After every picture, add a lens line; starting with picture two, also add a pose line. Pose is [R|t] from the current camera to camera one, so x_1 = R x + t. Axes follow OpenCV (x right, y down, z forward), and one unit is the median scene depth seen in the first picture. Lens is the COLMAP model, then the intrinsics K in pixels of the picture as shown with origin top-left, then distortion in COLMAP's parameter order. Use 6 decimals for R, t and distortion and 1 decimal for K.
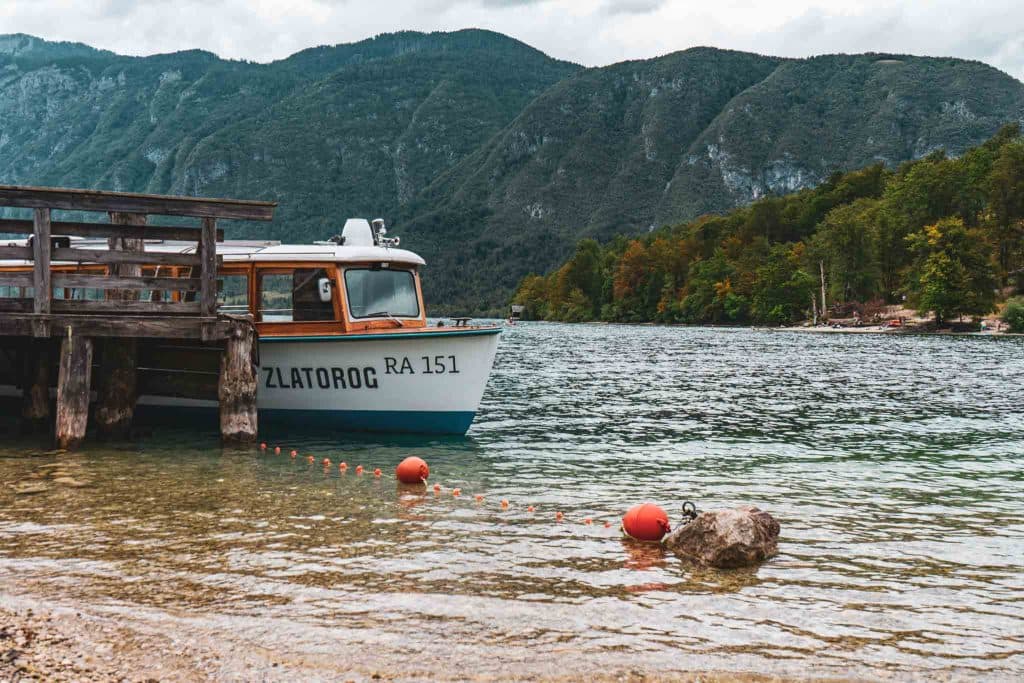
lens RADIAL K [[1464.8, 0, 512.0], [0, 1464.8, 341.5], [0, 0, 1]] dist [0.039868, 0.037566]
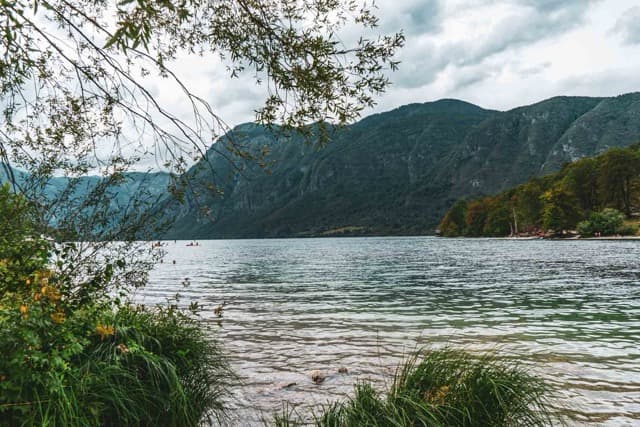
lens RADIAL K [[915.5, 0, 320.0], [0, 915.5, 213.5], [0, 0, 1]] dist [0.039868, 0.037566]
pose [[0.909442, -0.041481, -0.413756, 0.355317], [0.026529, 0.998773, -0.041822, 0.003238], [0.414983, 0.027058, 0.909427, -0.277940]]
